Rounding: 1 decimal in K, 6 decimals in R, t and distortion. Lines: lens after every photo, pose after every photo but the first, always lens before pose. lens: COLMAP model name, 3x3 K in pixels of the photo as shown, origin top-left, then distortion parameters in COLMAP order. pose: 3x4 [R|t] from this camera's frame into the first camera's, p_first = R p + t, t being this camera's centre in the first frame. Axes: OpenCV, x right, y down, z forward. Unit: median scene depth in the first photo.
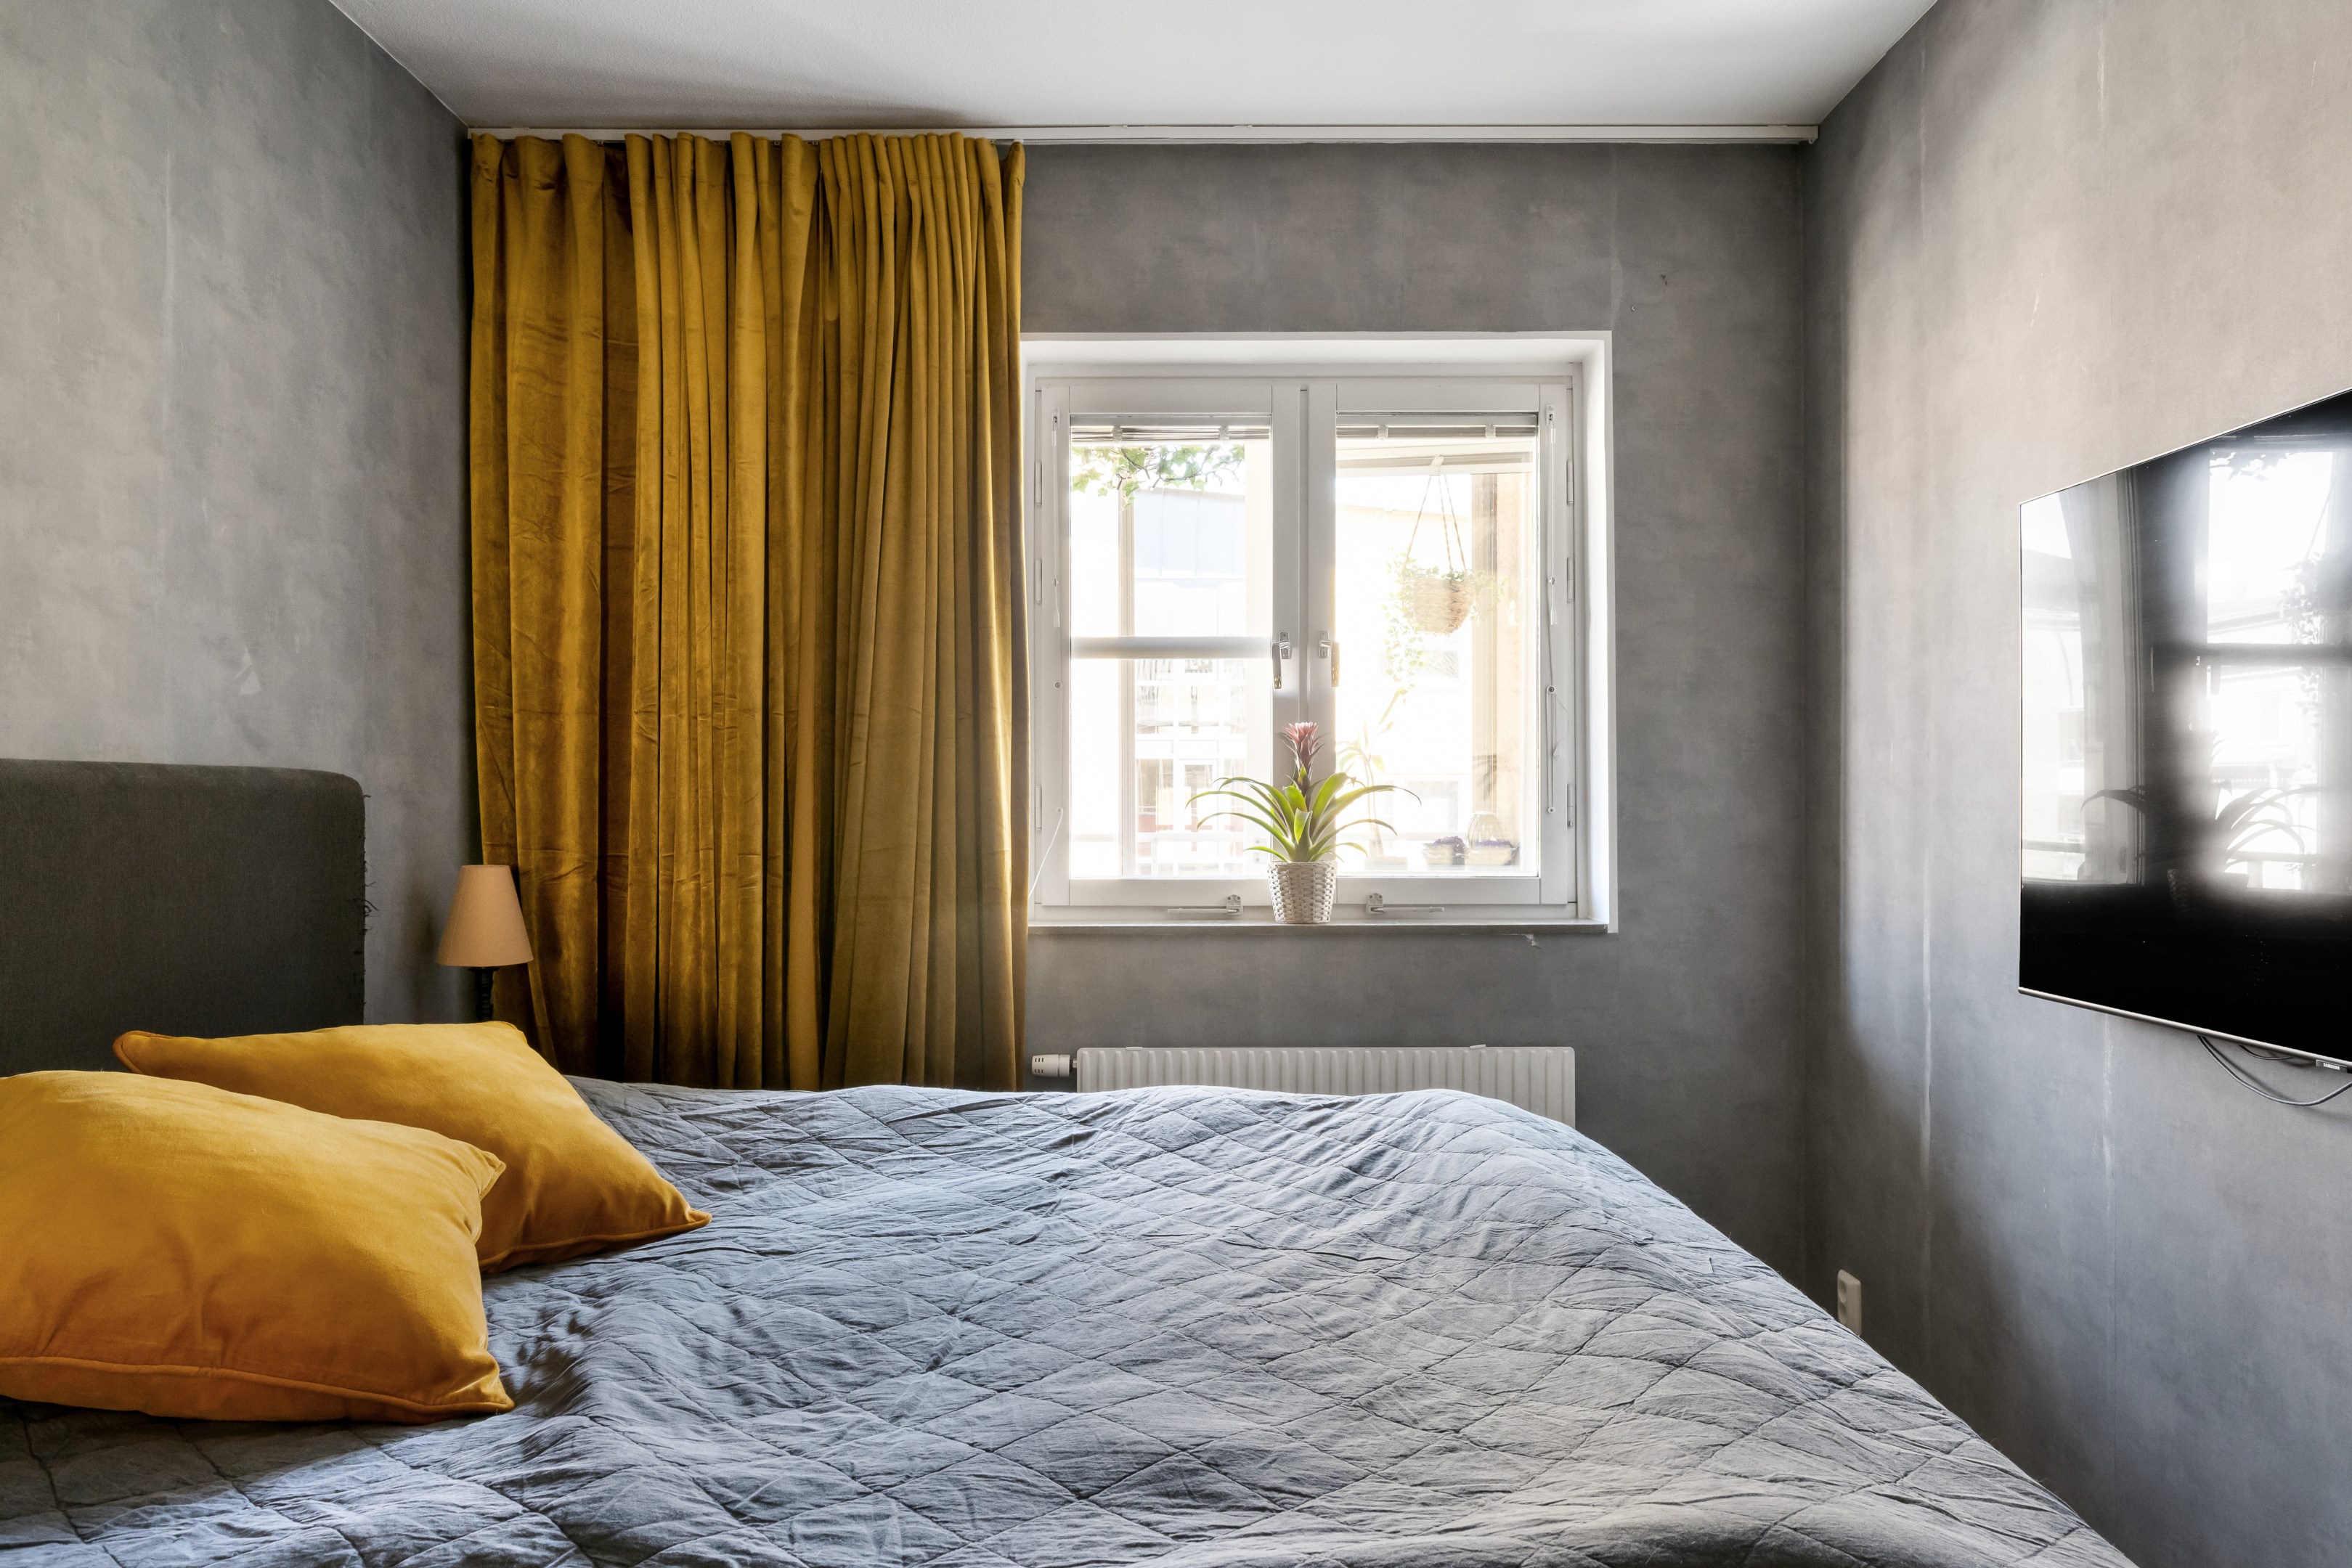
lens RADIAL K [[1588.8, 0, 1176.0], [0, 1588.8, 789.4], [0, 0, 1]] dist [0.004971, -0.004775]
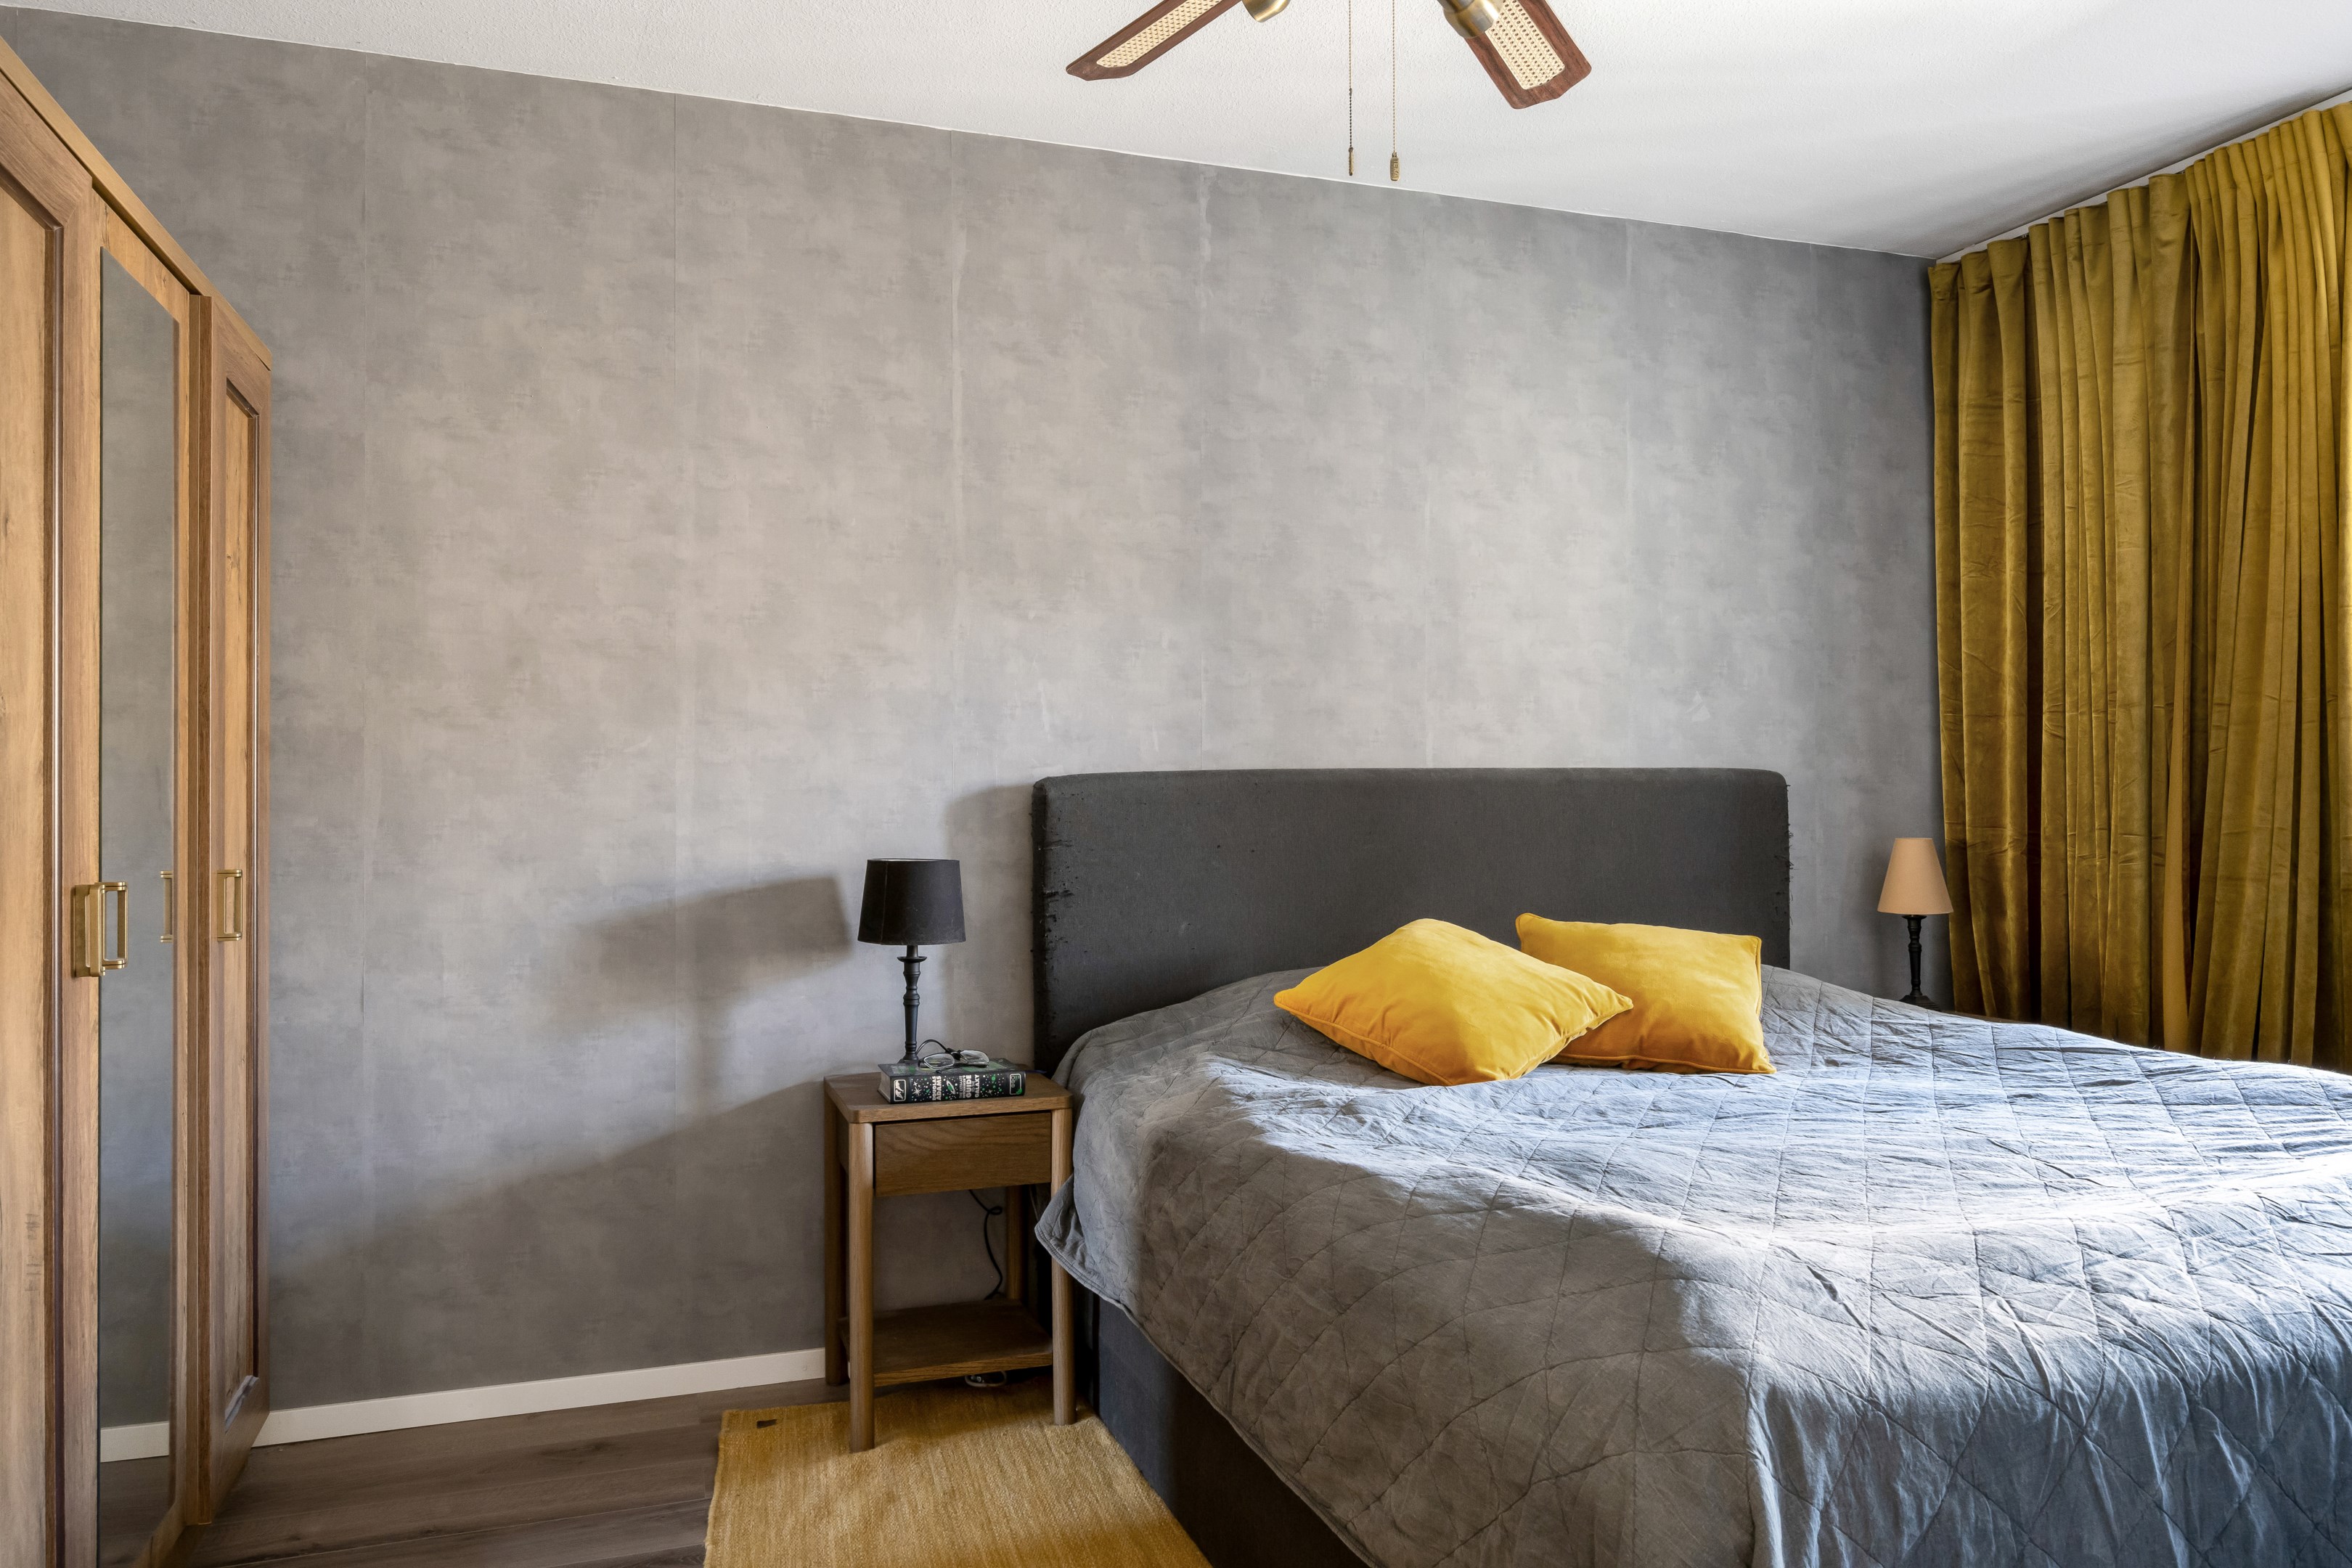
lens RADIAL K [[1589.0, 0, 1175.3], [0, 1589.0, 789.5], [0, 0, 1]] dist [0.004971, -0.004775]
pose [[0.328894, -0.007859, -0.944334, 0.679905], [0.012975, 0.999909, -0.003803, 0.006224], [0.944278, -0.011002, 0.328966, 0.000044]]
